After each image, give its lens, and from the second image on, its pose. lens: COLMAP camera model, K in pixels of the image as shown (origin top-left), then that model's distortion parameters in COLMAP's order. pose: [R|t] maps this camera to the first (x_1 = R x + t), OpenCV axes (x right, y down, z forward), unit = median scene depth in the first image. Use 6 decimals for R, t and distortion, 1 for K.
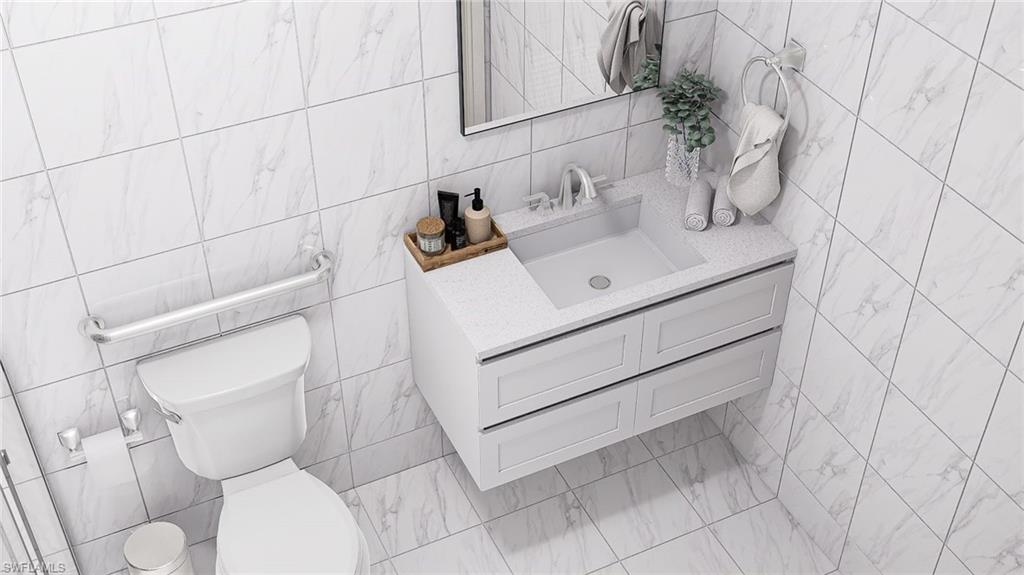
lens RADIAL K [[1210.9, 0, 512.0], [0, 1210.9, 287.5], [0, 0, 1]] dist [-0.002514, 0.001330]
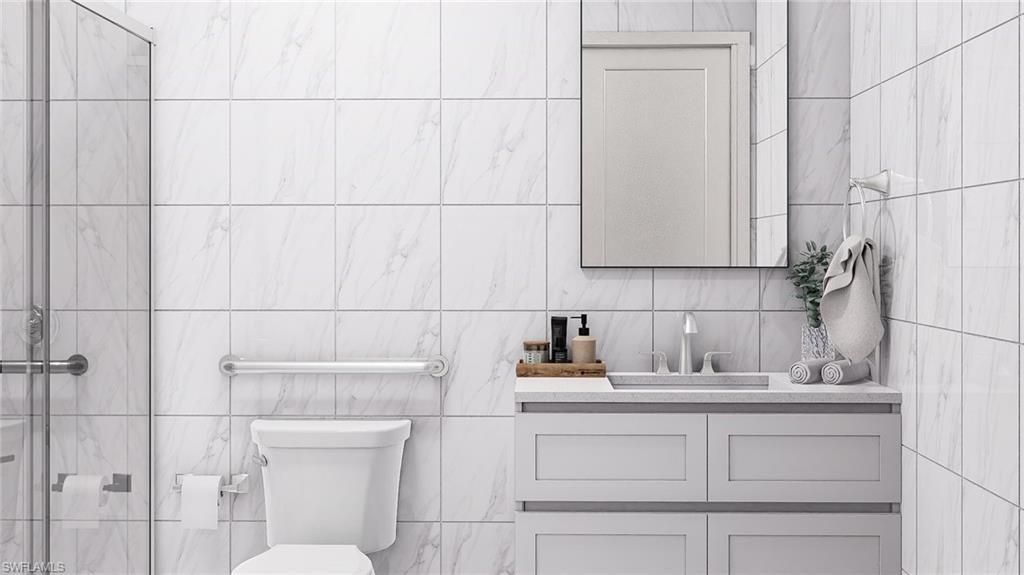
lens RADIAL K [[1216.0, 0, 512.0], [0, 1216.0, 253.0], [0, 0, 1]] dist [-0.009408, 0.006366]
pose [[0.892618, 0.001362, -0.450812, 0.391993], [-0.288695, 0.769777, -0.569297, 0.498654], [0.346249, 0.638311, 0.687510, 0.208269]]
